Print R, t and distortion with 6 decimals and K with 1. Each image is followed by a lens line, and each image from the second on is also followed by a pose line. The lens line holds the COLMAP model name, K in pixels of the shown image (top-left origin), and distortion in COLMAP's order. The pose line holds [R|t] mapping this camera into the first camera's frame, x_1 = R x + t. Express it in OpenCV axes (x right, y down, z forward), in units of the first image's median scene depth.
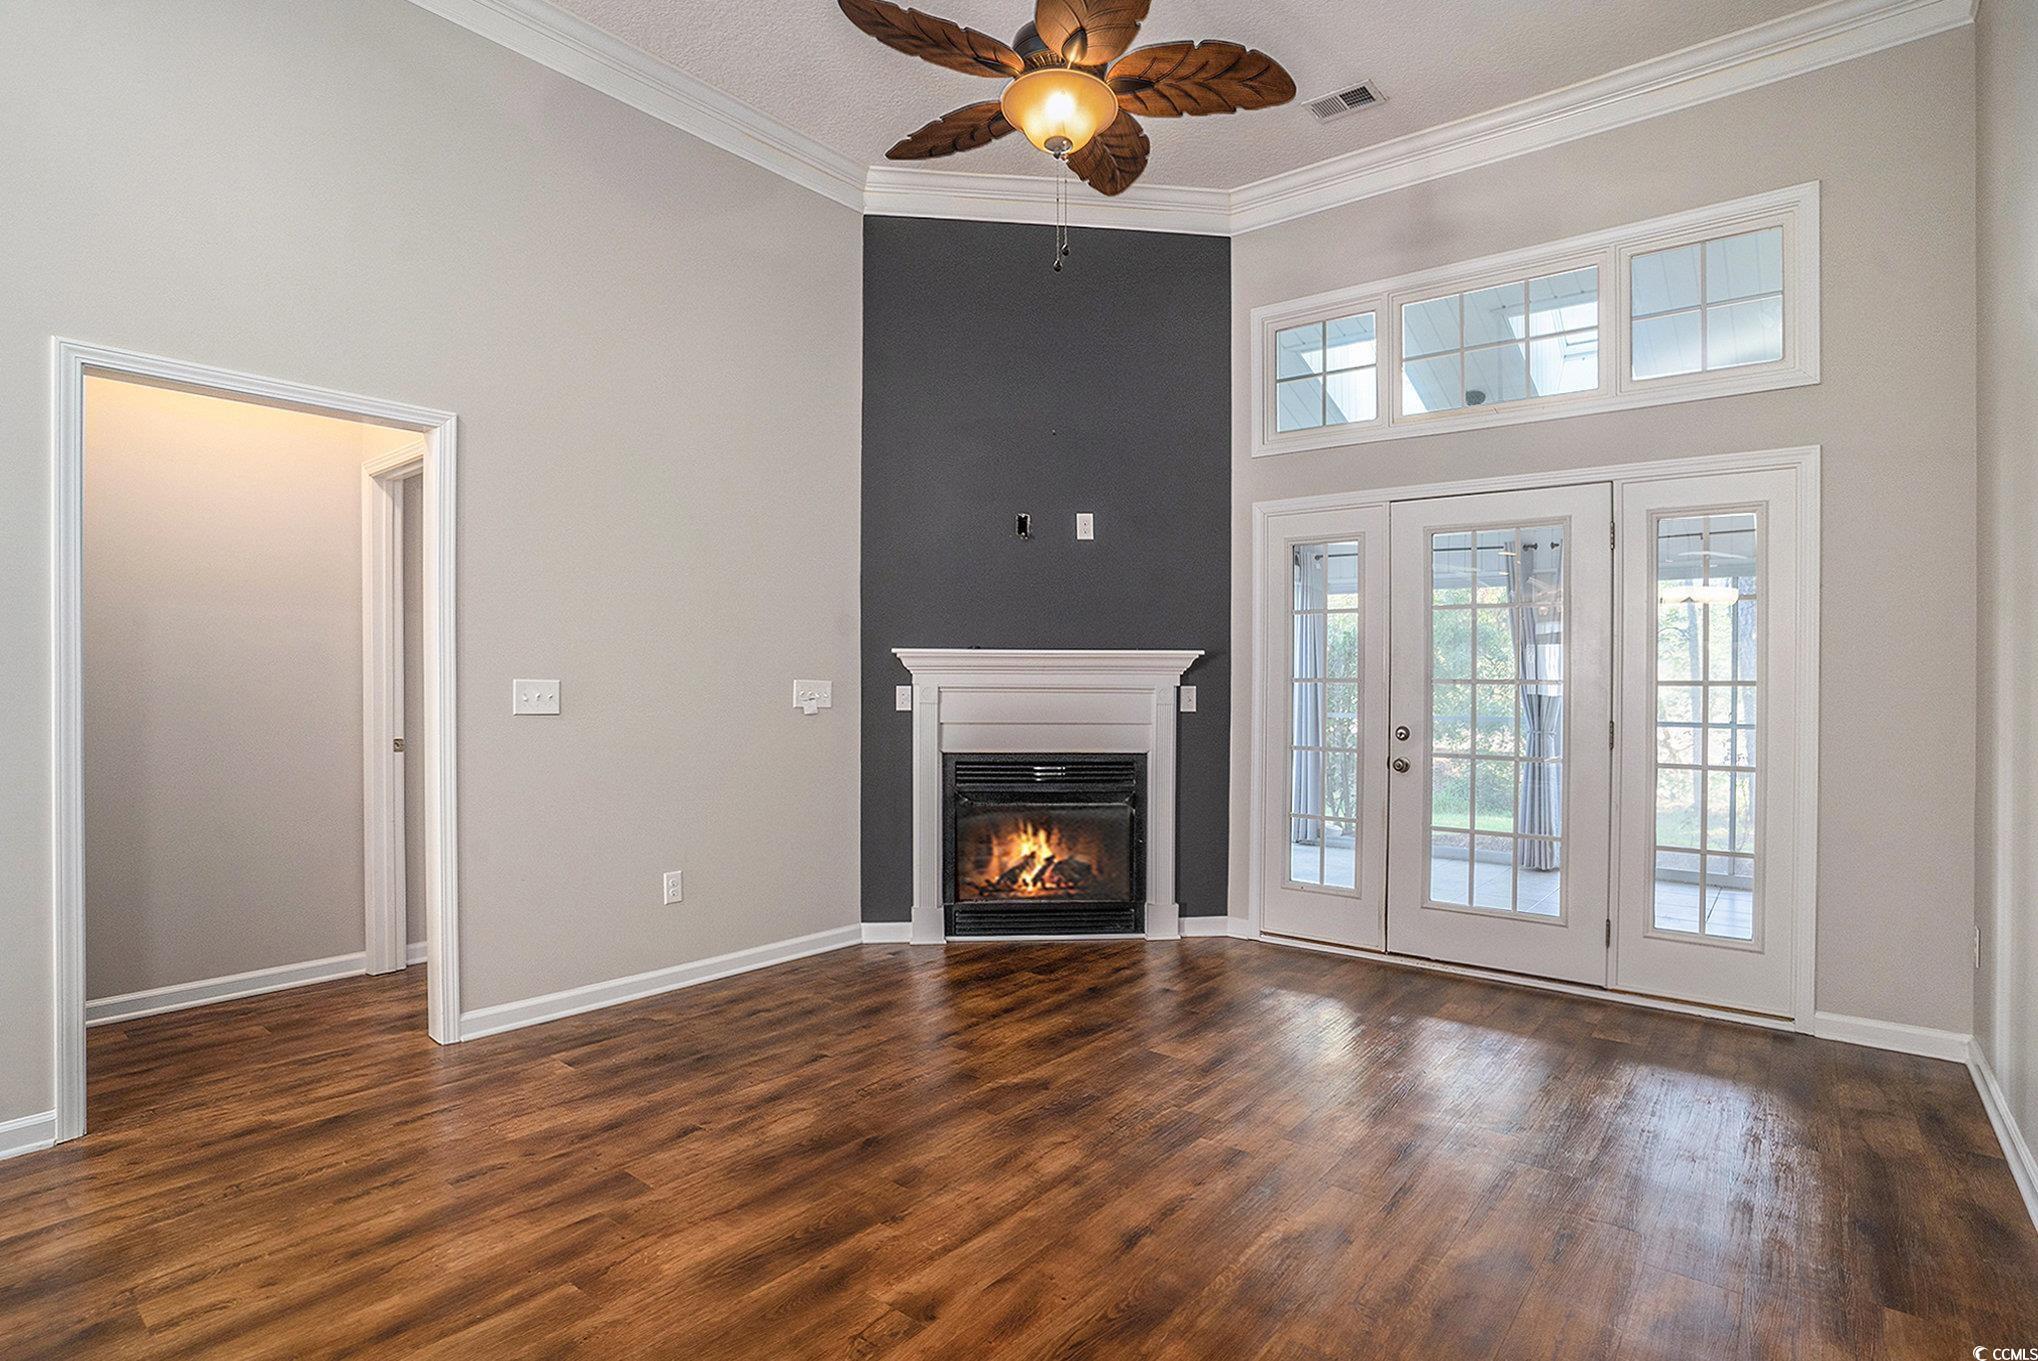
lens RADIAL K [[1075.0, 0, 1019.0], [0, 1075.0, 680.5], [0, 0, 1]] dist [-0.081052, 0.047009]
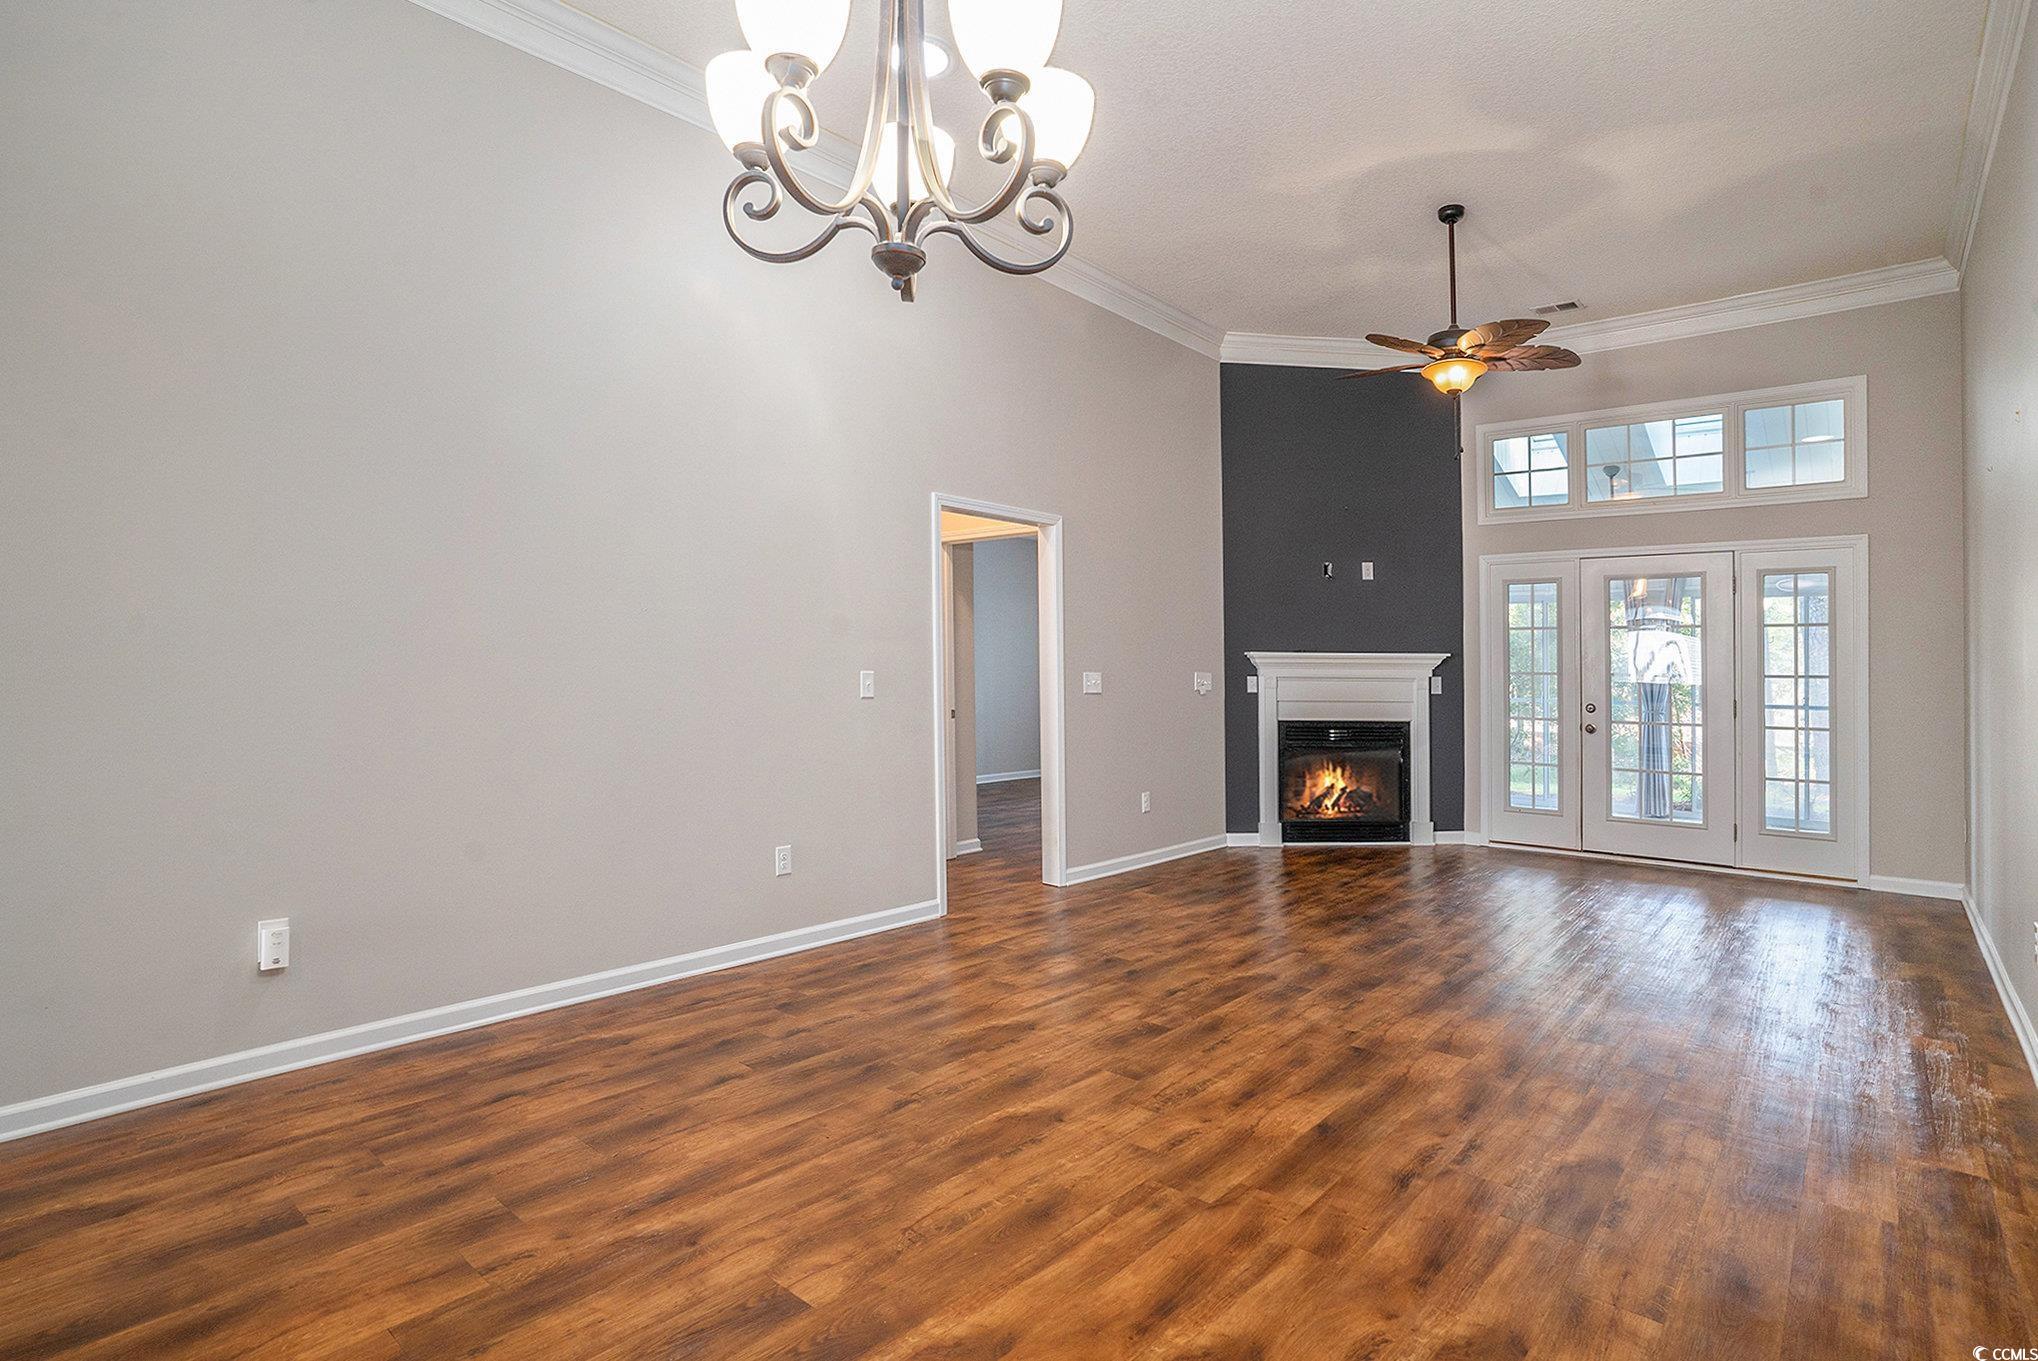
lens RADIAL K [[1061.6, 0, 1010.1], [0, 1061.6, 646.8], [0, 0, 1]] dist [-0.079168, 0.046601]
pose [[0.999077, 0.003435, -0.042822, -0.383919], [-0.004325, 0.999776, -0.020700, -0.004659], [0.042741, 0.020866, 0.998868, -0.504090]]
